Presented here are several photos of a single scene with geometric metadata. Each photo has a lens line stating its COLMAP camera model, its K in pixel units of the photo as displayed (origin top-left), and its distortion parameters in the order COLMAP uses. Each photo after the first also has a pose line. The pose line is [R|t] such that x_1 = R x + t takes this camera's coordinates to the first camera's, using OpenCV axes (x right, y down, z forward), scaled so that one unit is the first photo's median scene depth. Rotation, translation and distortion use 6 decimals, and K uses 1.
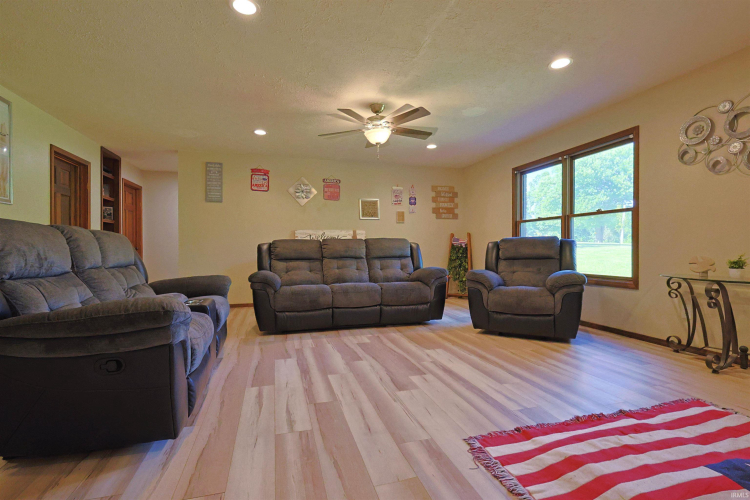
lens RADIAL K [[351.8, 0, 375.0], [0, 351.8, 250.0], [0, 0, 1]] dist [-0.000167, 0.000901]
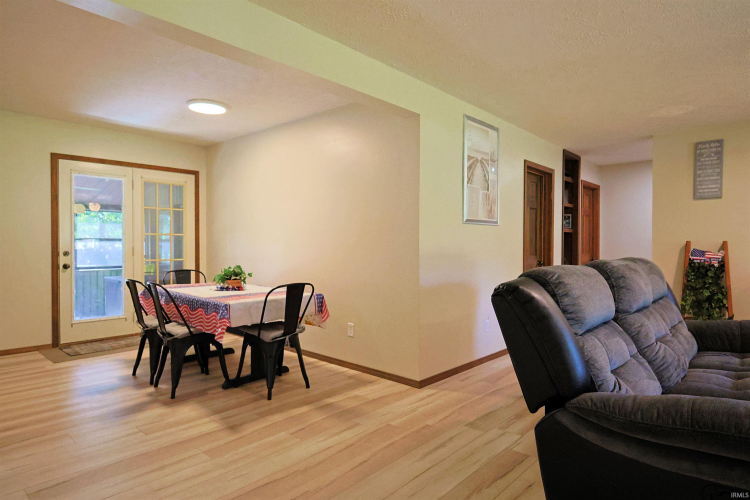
lens RADIAL K [[434.4, 0, 375.0], [0, 434.4, 250.0], [0, 0, 1]] dist [0.007469, 0.000607]
pose [[0.522591, 0.010689, -0.852516, -0.087613], [-0.007349, 0.999941, 0.008032, -0.048443], [0.852552, 0.002067, 0.522639, 0.002152]]
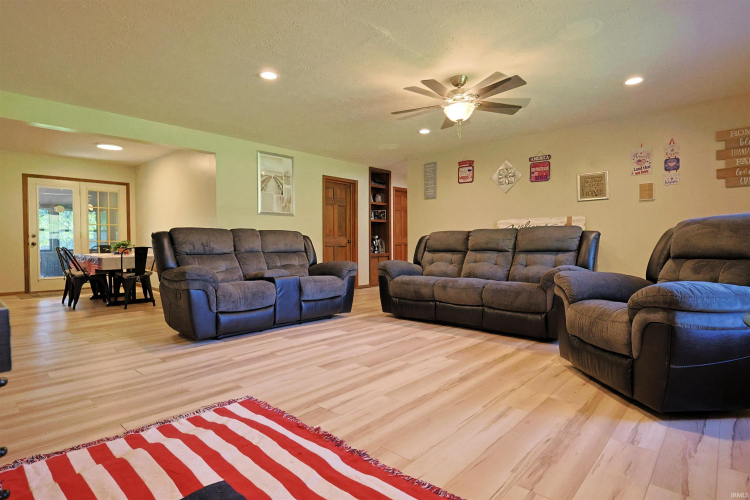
lens RADIAL K [[389.5, 0, 375.0], [0, 389.5, 250.0], [0, 0, 1]] dist [-0.000343, 0.000580]
pose [[0.523907, 0.015291, -0.851638, 0.630678], [0.000416, 0.999834, 0.018207, 0.002981], [0.851776, -0.009893, 0.523813, 0.261150]]
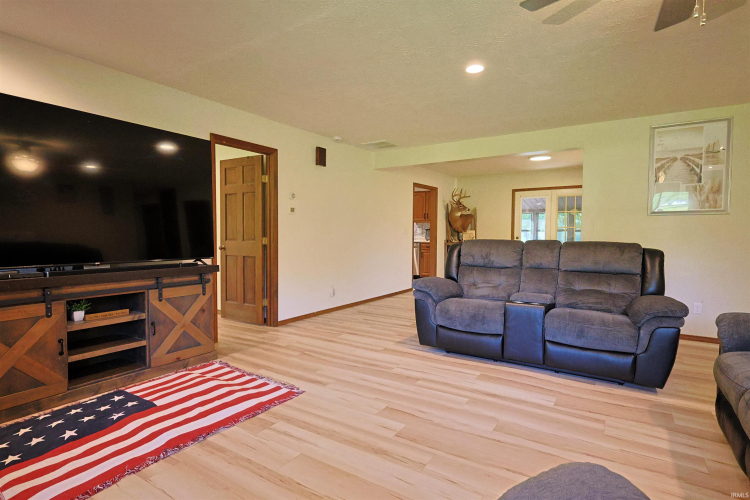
lens RADIAL K [[389.5, 0, 375.0], [0, 389.5, 250.0], [0, 0, 1]] dist [-0.000343, 0.000580]
pose [[-0.753318, 0.024426, -0.657202, 0.421776], [-0.008331, 0.998875, 0.046674, -0.050472], [0.657603, 0.040635, -0.752268, 0.927022]]
